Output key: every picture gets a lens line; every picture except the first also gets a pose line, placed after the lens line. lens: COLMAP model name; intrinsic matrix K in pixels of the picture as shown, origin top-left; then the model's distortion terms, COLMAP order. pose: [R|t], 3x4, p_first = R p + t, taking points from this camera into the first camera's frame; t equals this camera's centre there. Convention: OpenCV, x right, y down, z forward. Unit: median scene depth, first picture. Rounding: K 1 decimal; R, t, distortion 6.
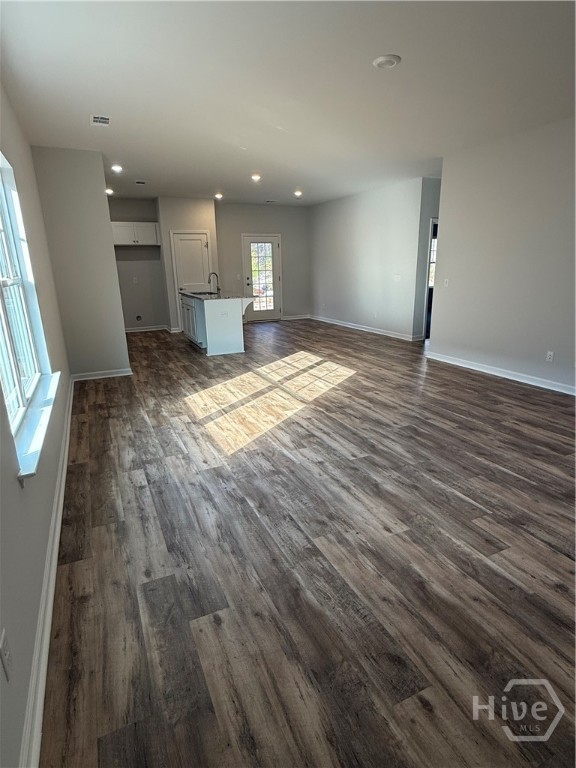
lens RADIAL K [[418.7, 0, 290.0], [0, 418.7, 384.6], [0, 0, 1]] dist [0.001795, 0.000450]
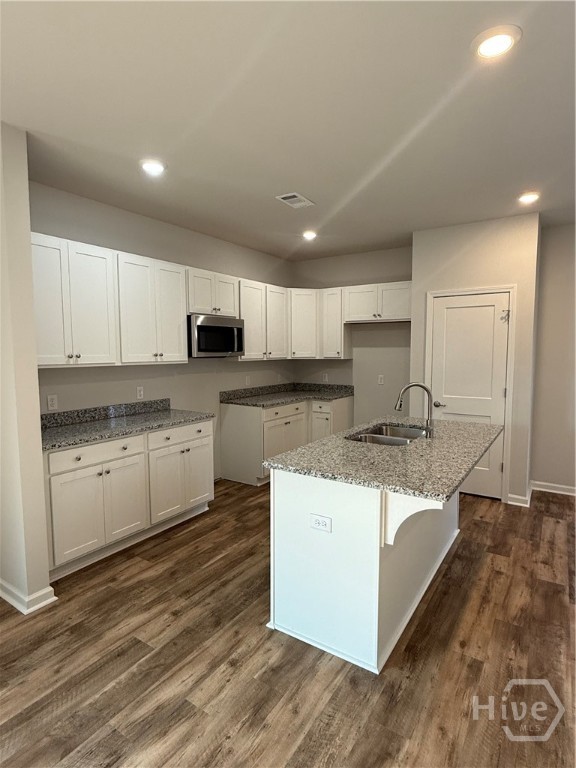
lens RADIAL K [[418.7, 0, 287.8], [0, 418.7, 384.7], [0, 0, 1]] dist [0.001795, 0.000450]
pose [[0.526604, 0.094550, -0.844837, 0.062834], [-0.246708, 0.968024, -0.045441, -0.191210], [0.813526, 0.232357, 0.533091, 0.609694]]
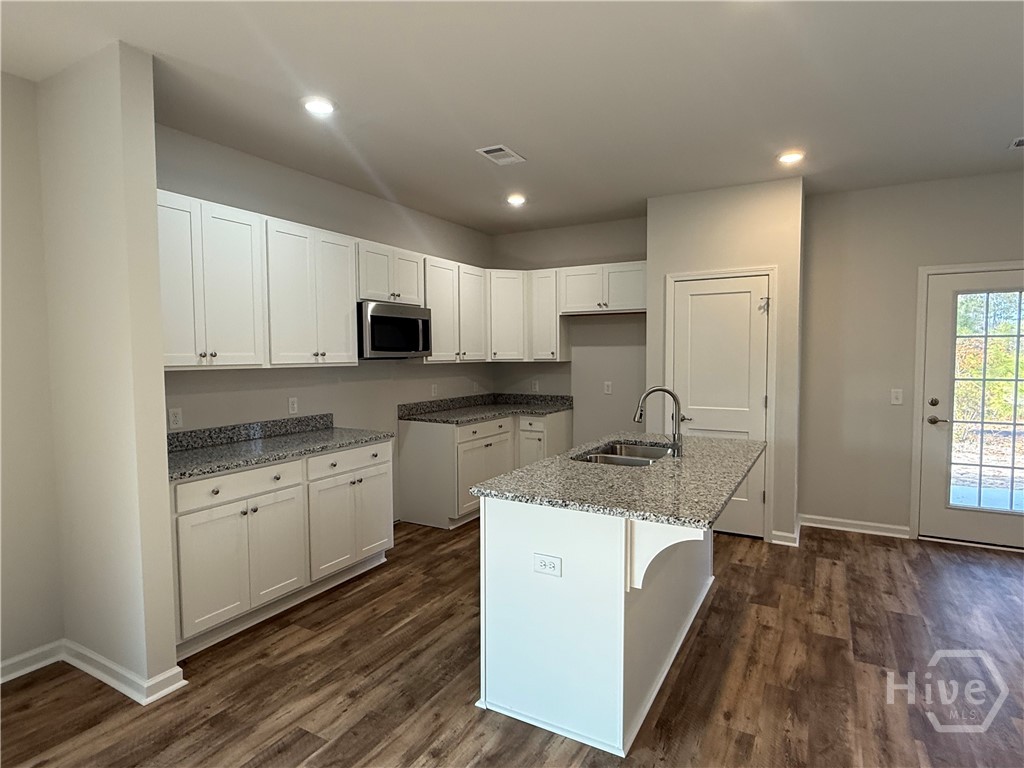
lens RADIAL K [[558.2, 0, 514.6], [0, 558.2, 385.8], [0, 0, 1]] dist [0.001795, 0.000450]
pose [[0.584122, 0.068011, -0.808811, 0.064318], [-0.234833, 0.968026, -0.088198, -0.181955], [0.776952, 0.241454, 0.581417, 0.596661]]
